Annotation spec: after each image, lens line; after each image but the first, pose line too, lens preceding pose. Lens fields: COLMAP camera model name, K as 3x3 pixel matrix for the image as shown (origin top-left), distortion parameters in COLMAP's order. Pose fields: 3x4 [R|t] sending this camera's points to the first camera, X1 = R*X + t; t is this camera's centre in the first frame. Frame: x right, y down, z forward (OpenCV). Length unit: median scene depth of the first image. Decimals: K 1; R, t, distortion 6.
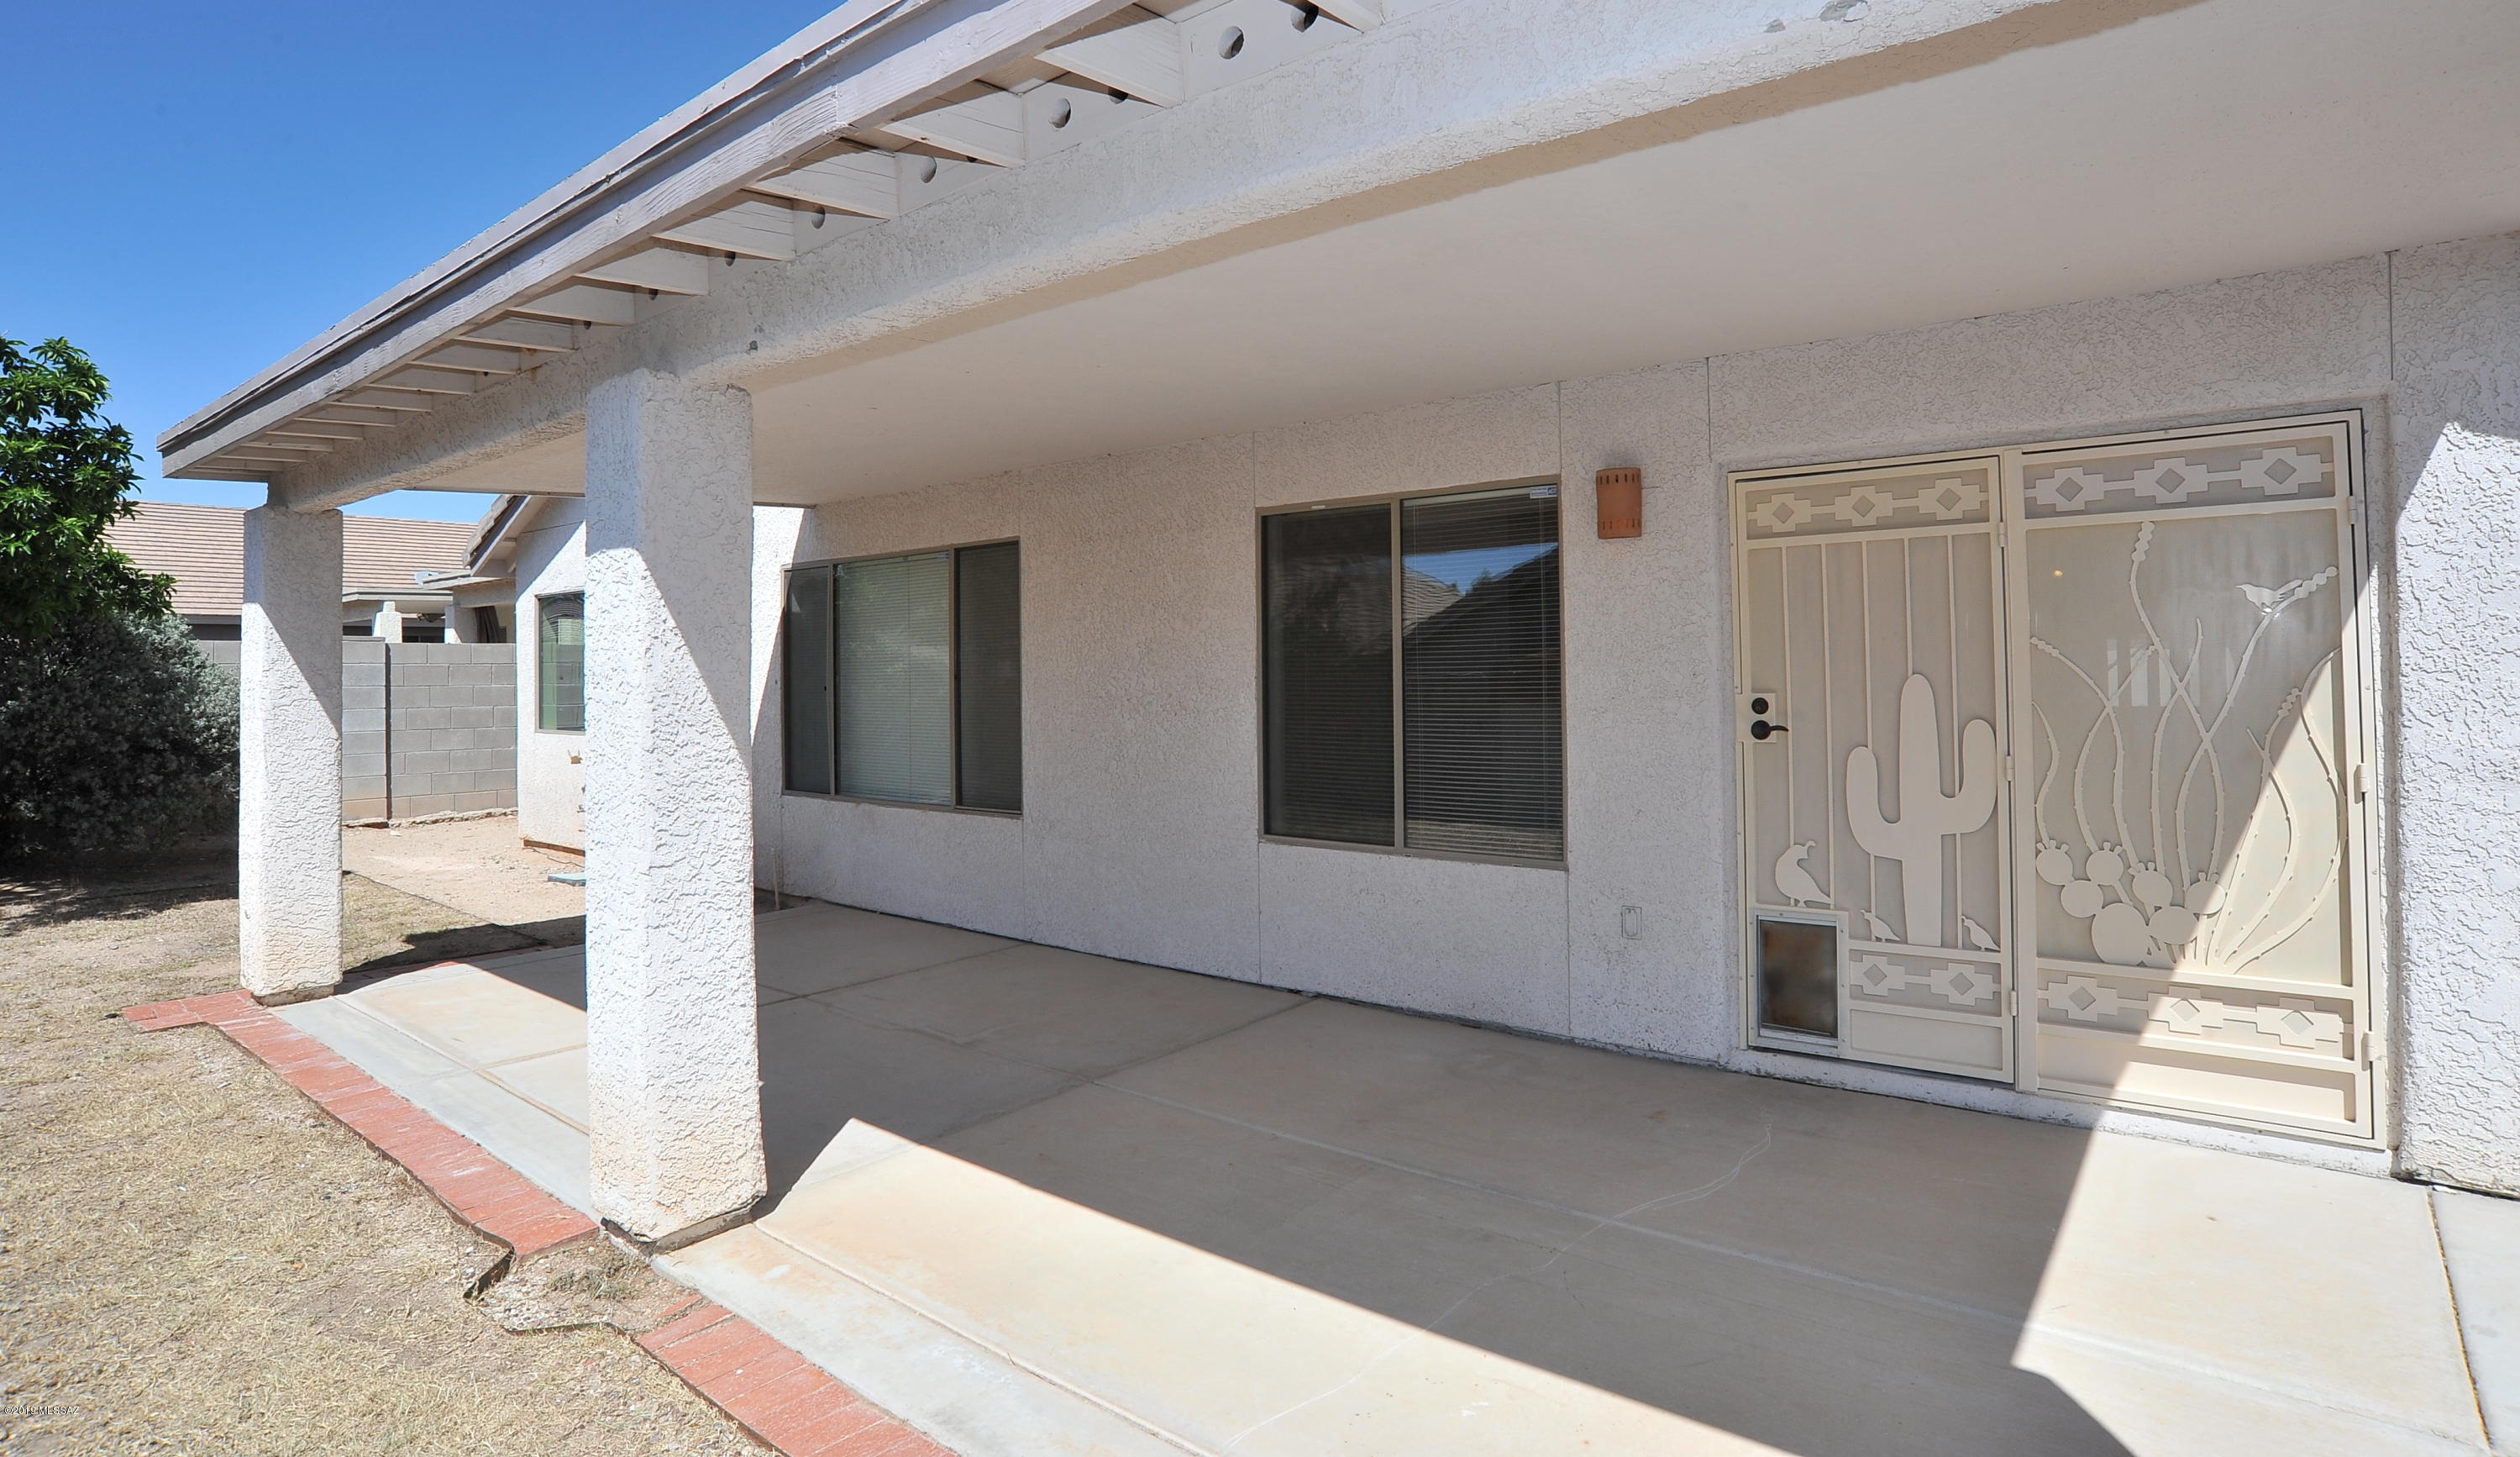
lens RADIAL K [[1321.3, 0, 1236.2], [0, 1321.3, 644.7], [0, 0, 1]] dist [-0.106312, 0.055367]
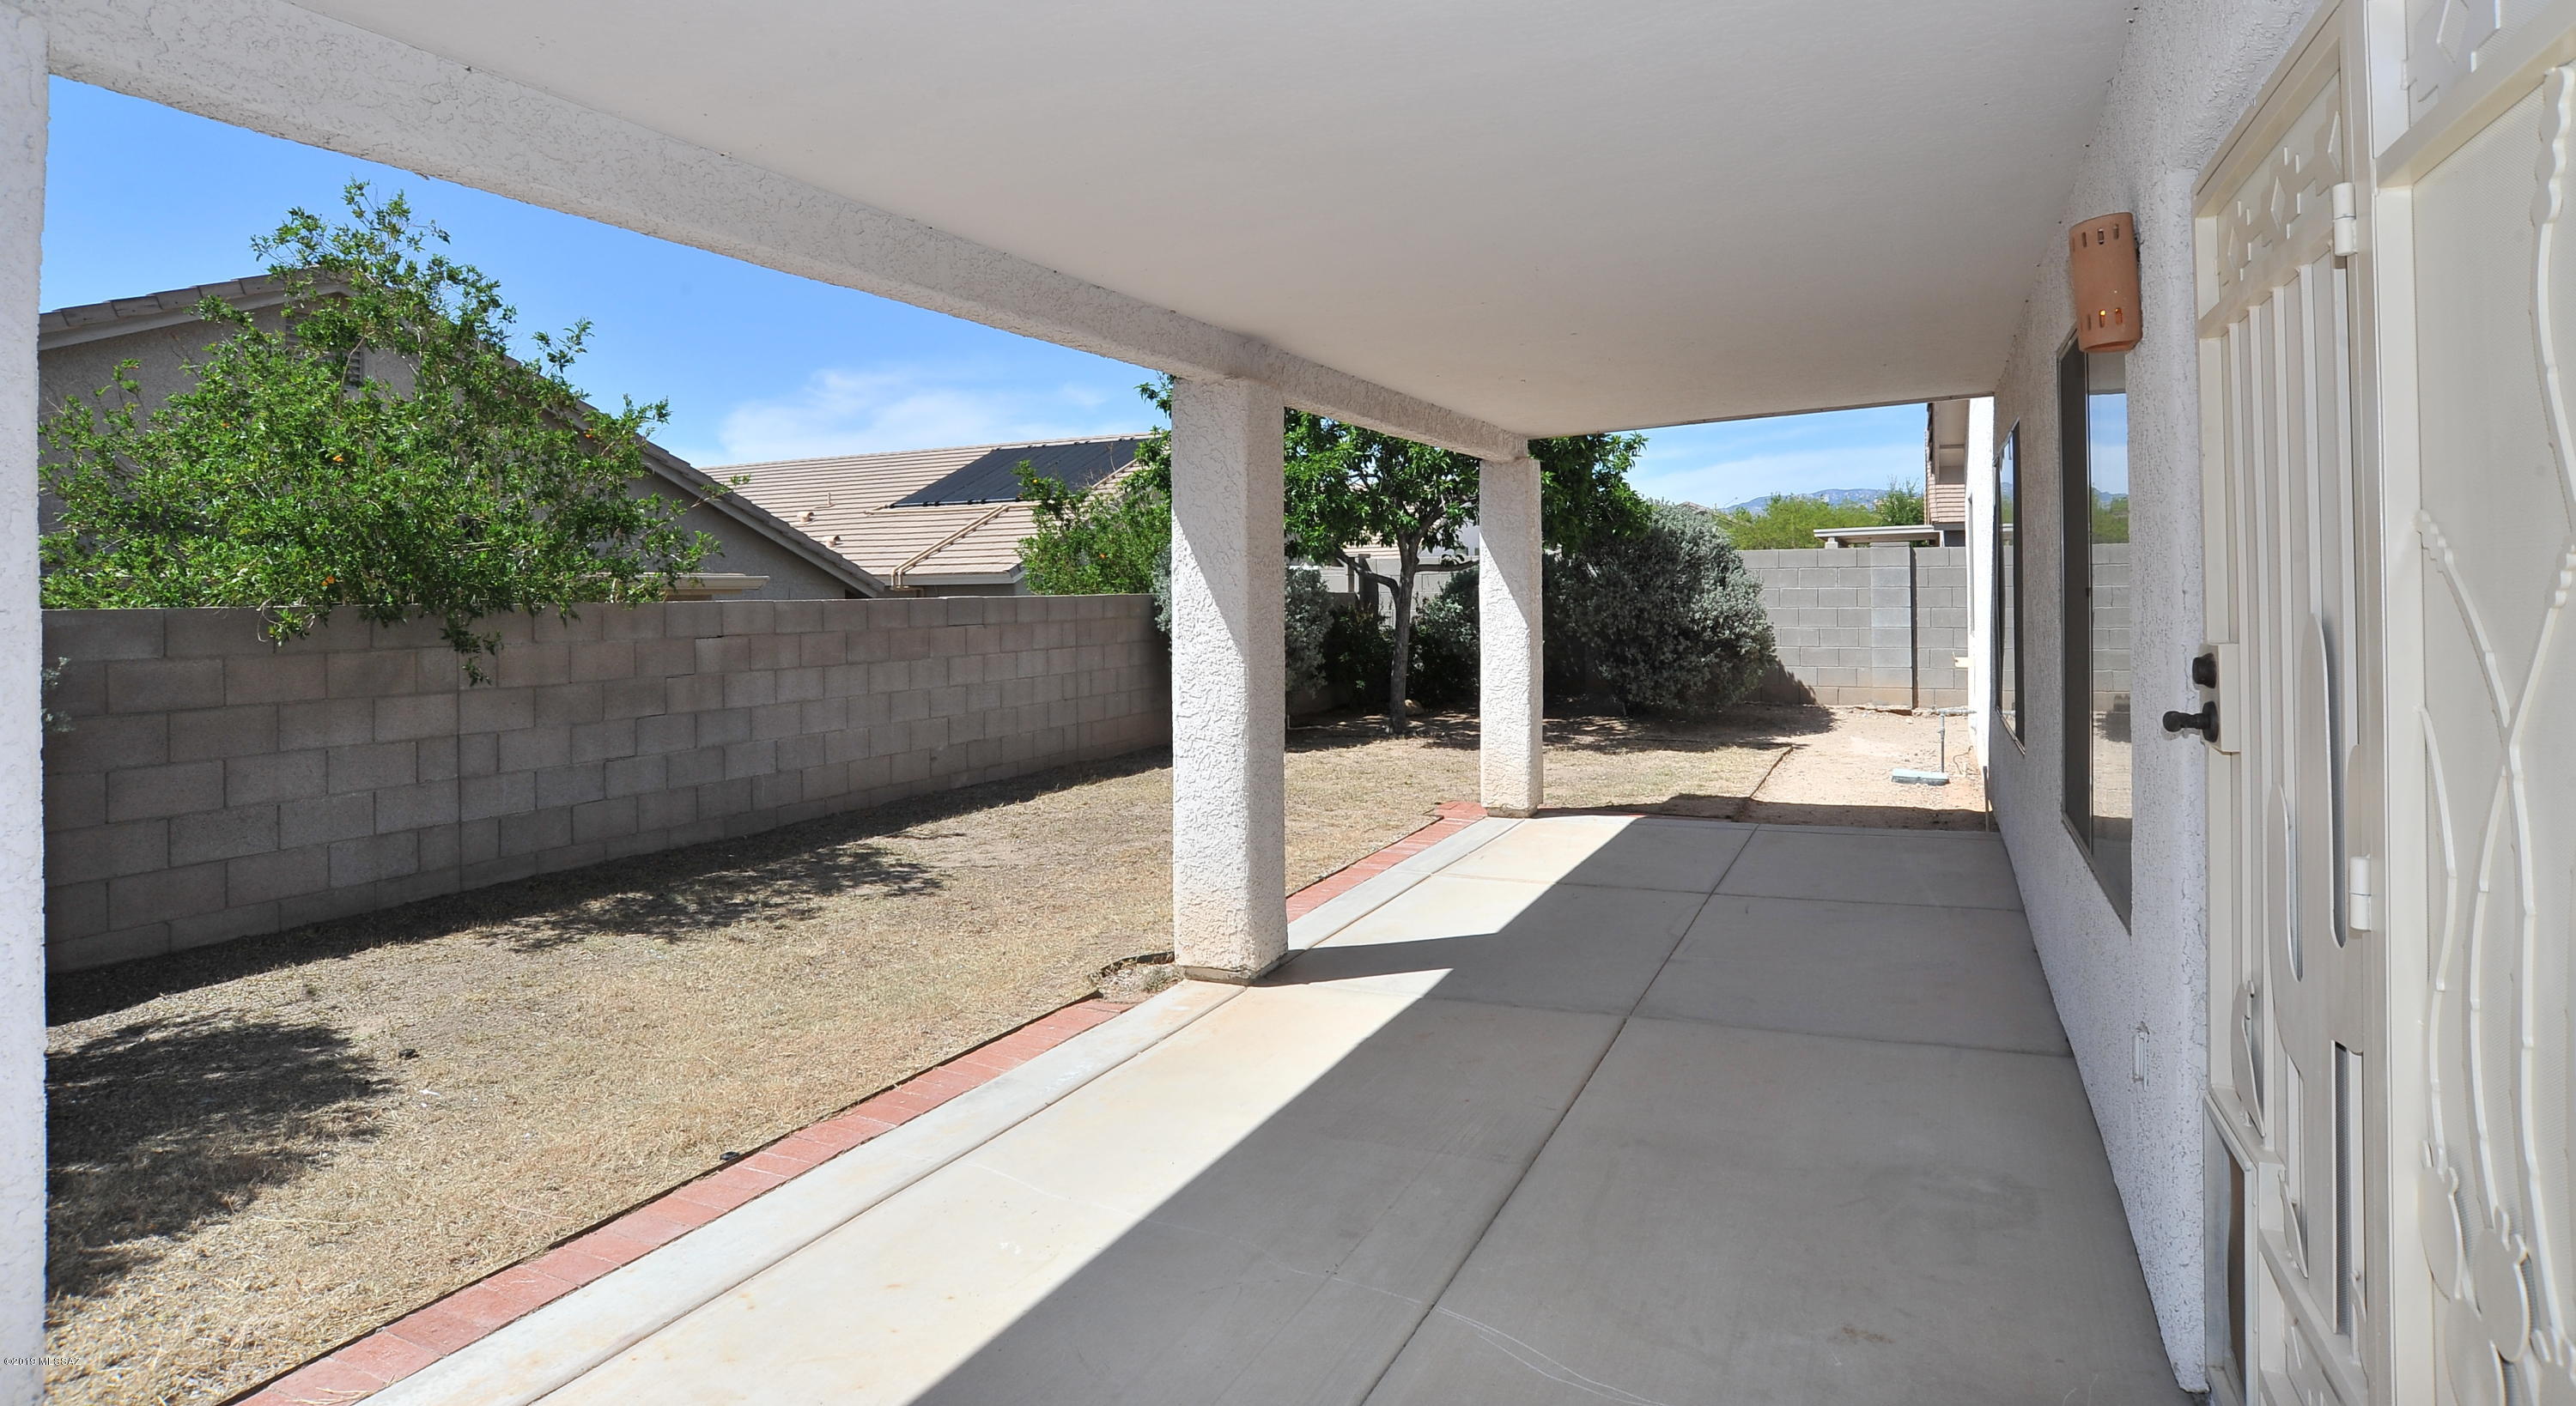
lens RADIAL K [[1295.1, 0, 1256.0], [0, 1295.1, 583.7], [0, 0, 1]] dist [-0.096389, 0.034793]
pose [[0.228141, 0.006429, -0.973607, 0.567164], [0.025999, 0.999581, 0.012693, 0.002060], [0.973281, -0.028208, 0.227879, 0.420970]]
